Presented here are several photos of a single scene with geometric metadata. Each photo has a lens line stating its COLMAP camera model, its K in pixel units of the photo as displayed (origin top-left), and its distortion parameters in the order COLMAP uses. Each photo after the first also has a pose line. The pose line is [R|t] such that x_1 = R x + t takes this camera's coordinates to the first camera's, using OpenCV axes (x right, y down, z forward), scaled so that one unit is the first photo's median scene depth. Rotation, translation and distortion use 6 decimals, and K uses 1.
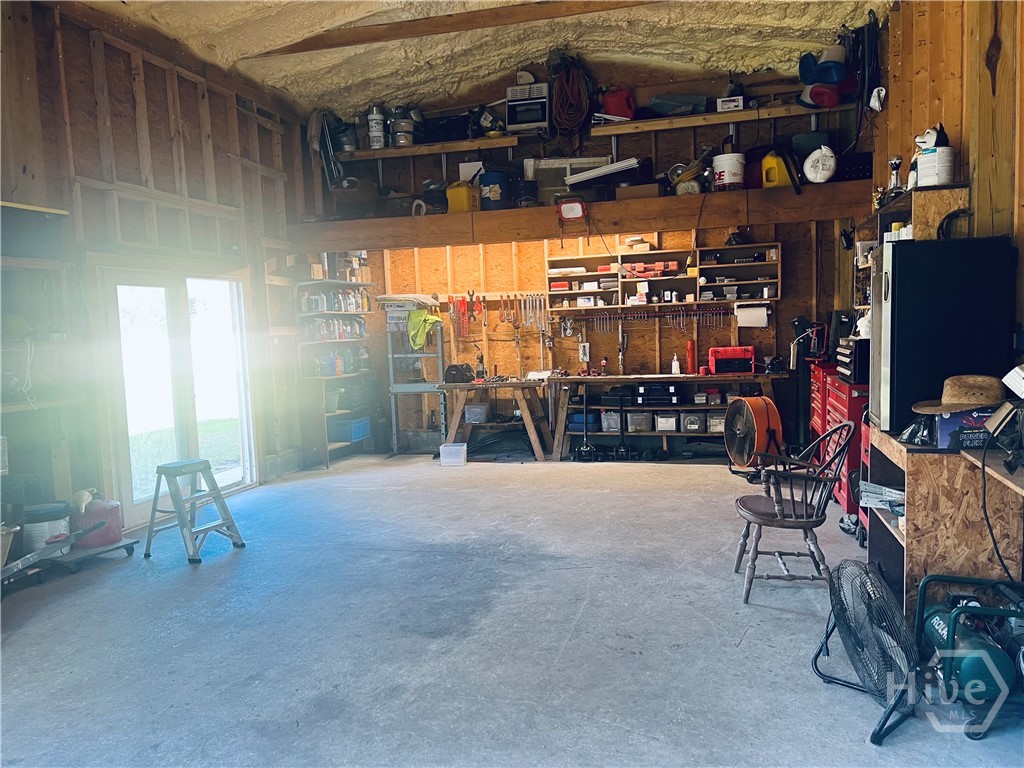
lens RADIAL K [[768.5, 0, 512.0], [0, 768.5, 384.0], [0, 0, 1]] dist [-0.002424, -0.003349]
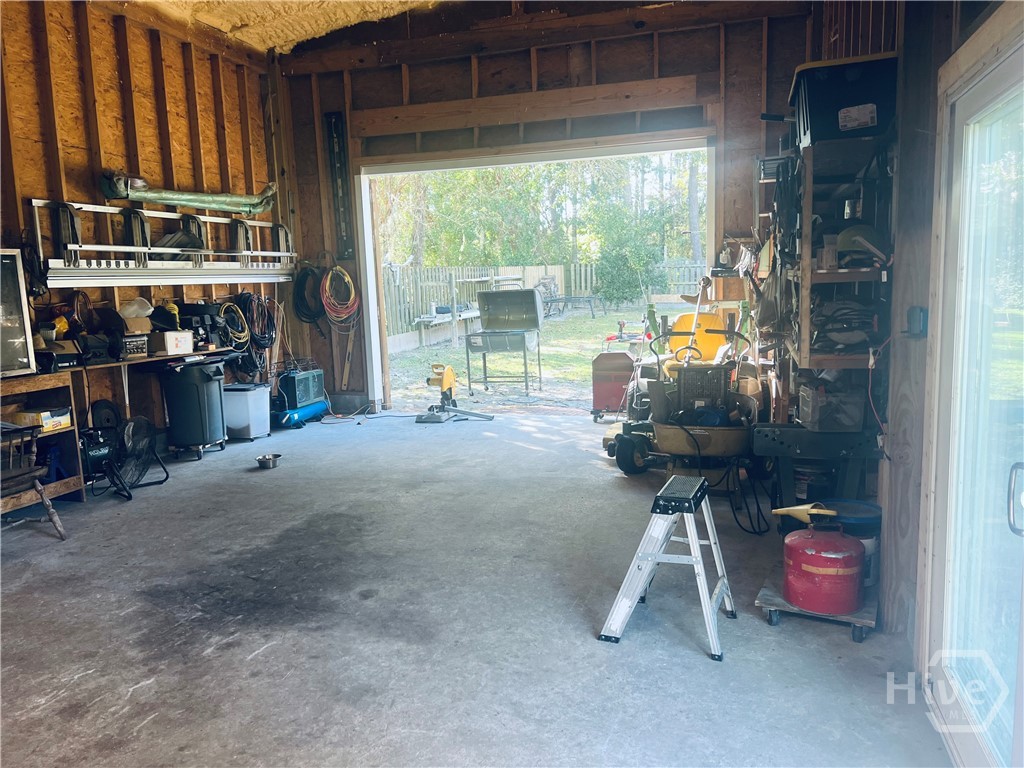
lens RADIAL K [[768.5, 0, 512.0], [0, 768.5, 384.0], [0, 0, 1]] dist [-0.002424, -0.003349]
pose [[-0.997947, 0.056247, 0.030631, -0.416600], [0.061424, 0.975986, 0.208992, -0.144627], [-0.018141, 0.210445, -0.977437, 2.063020]]
